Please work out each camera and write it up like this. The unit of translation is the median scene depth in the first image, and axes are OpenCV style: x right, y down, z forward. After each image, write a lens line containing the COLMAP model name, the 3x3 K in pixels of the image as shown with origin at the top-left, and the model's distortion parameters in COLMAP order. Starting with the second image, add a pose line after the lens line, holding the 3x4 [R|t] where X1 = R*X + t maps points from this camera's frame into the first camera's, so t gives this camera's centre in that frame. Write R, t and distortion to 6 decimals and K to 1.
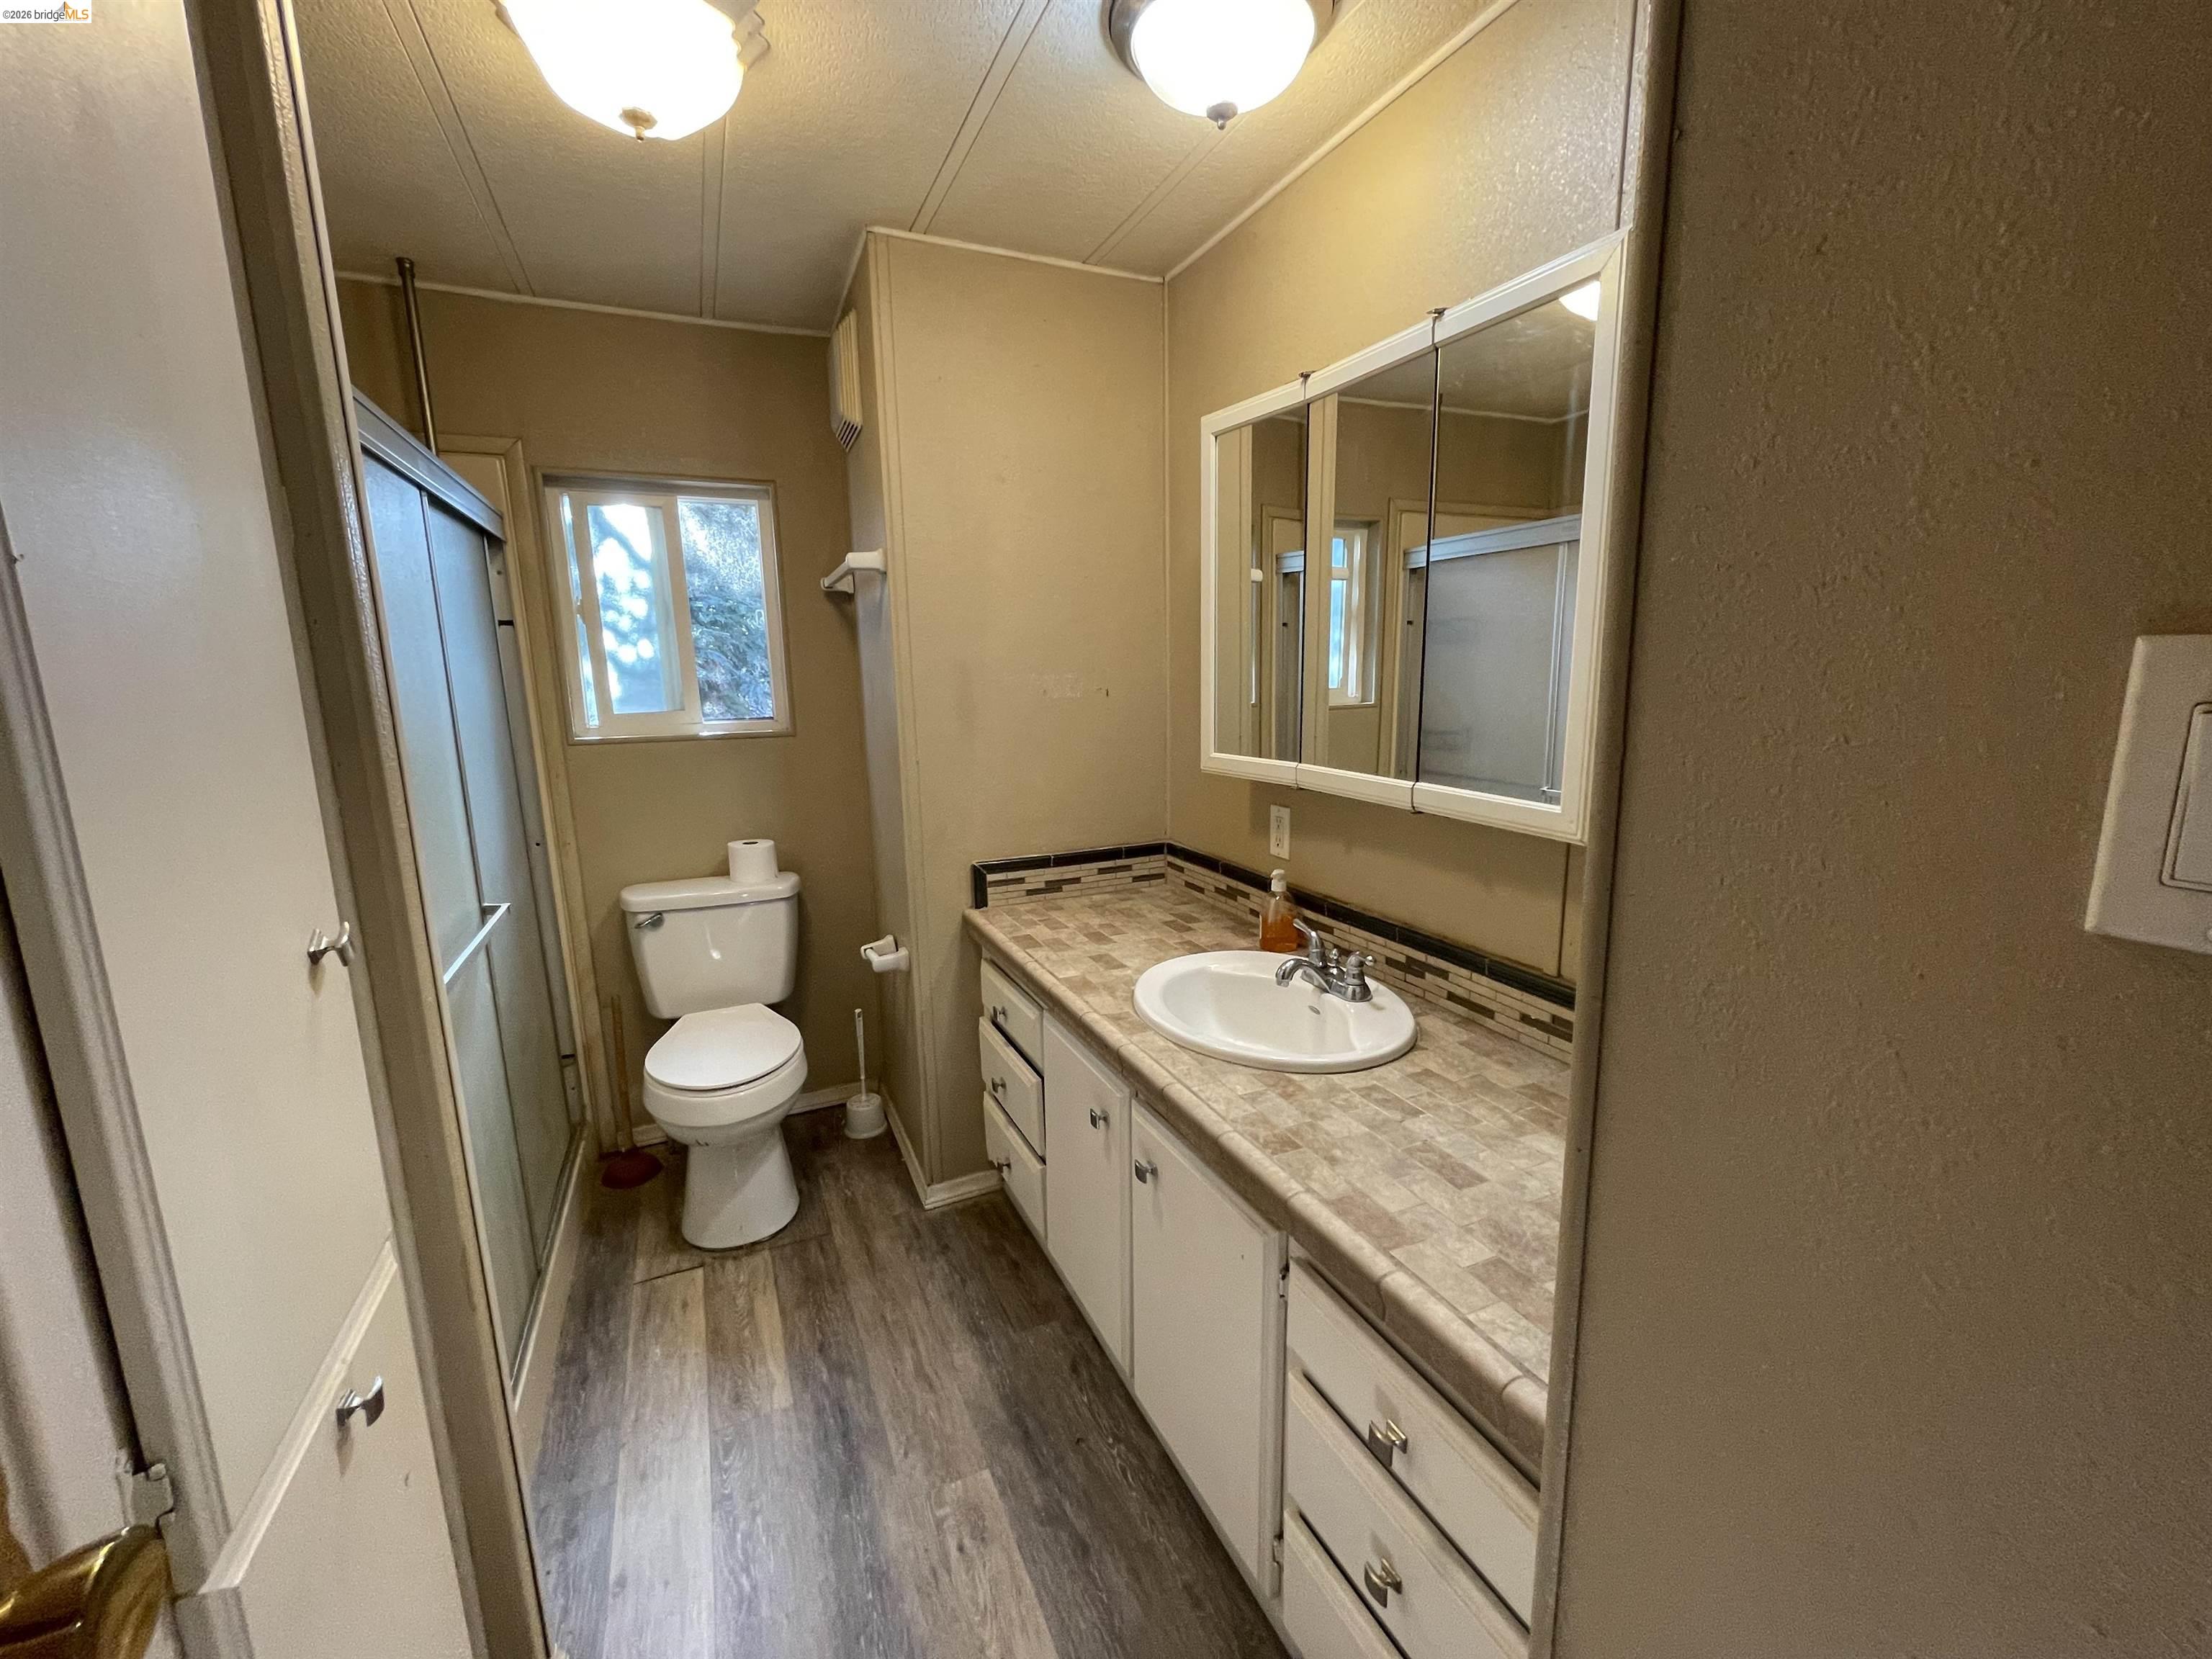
lens RADIAL K [[884.2, 0, 1098.2], [0, 884.2, 826.1], [0, 0, 1]] dist [-0.000551, 0.000274]
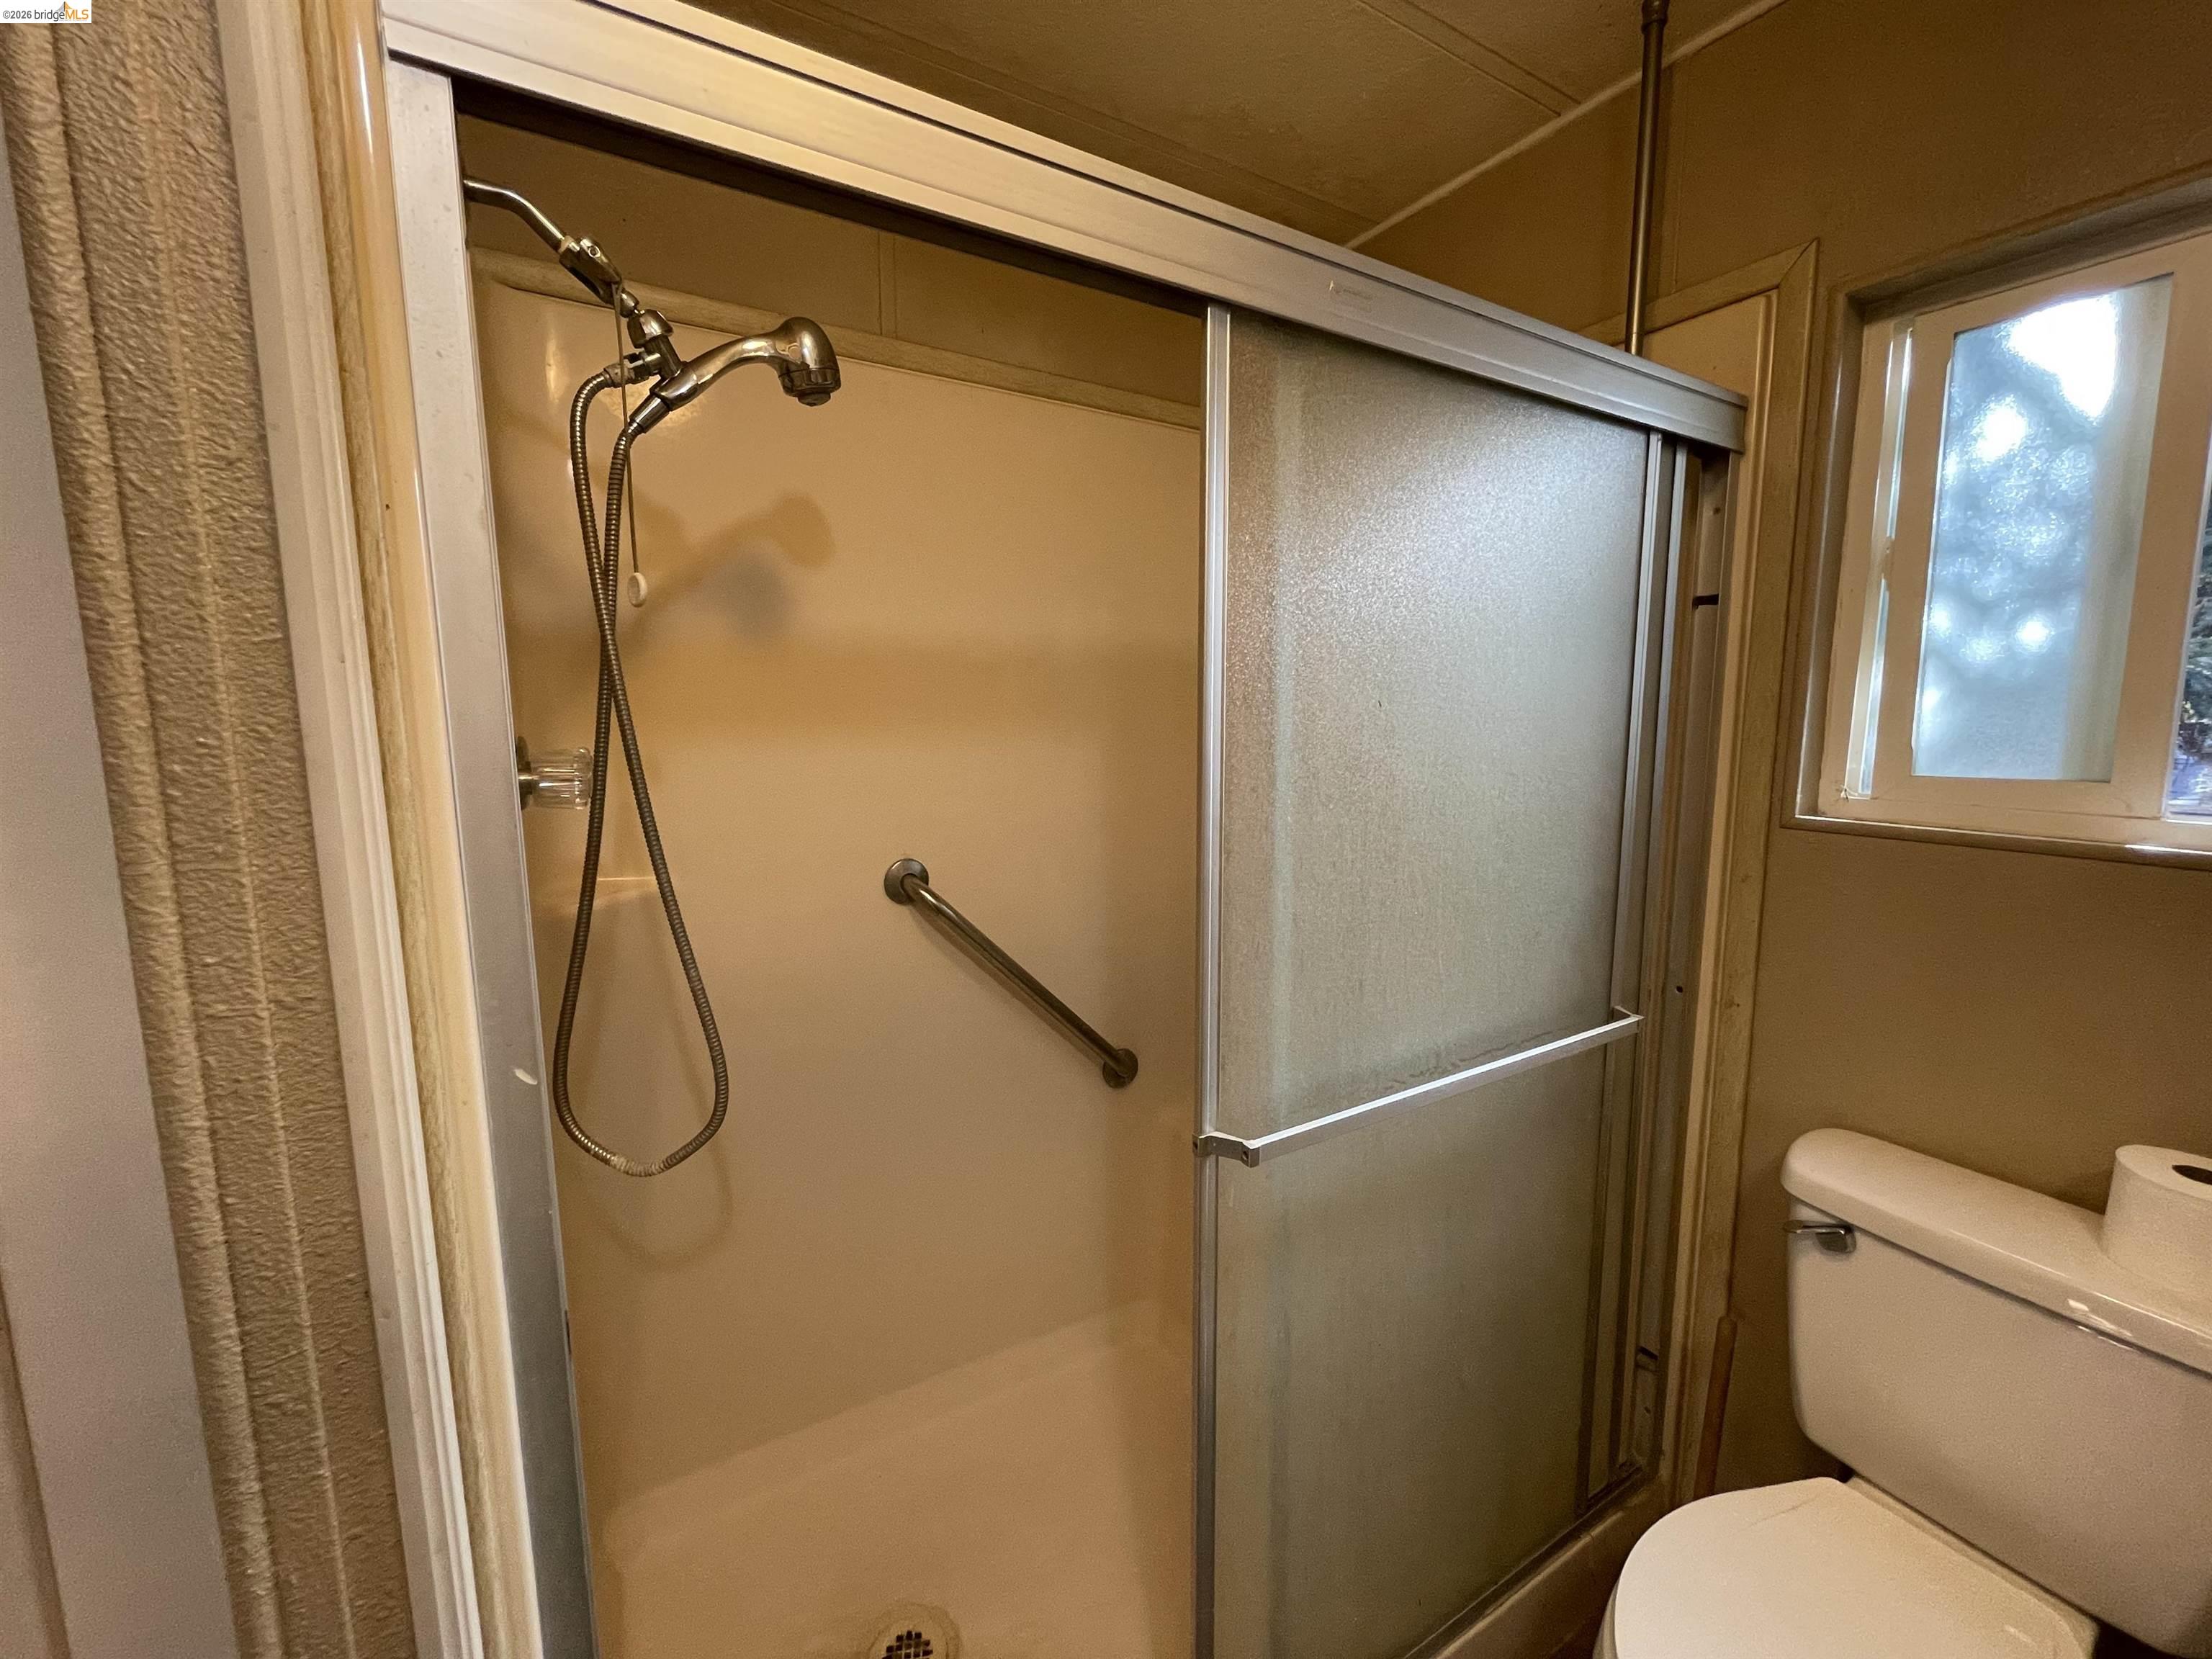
lens RADIAL K [[884.2, 0, 1106.1], [0, 884.2, 813.2], [0, 0, 1]] dist [-0.000551, 0.000274]
pose [[0.084020, 0.135470, -0.987213, -0.114358], [-0.175259, 0.977281, 0.119191, -0.088911], [0.980931, 0.163003, 0.105854, 0.536593]]
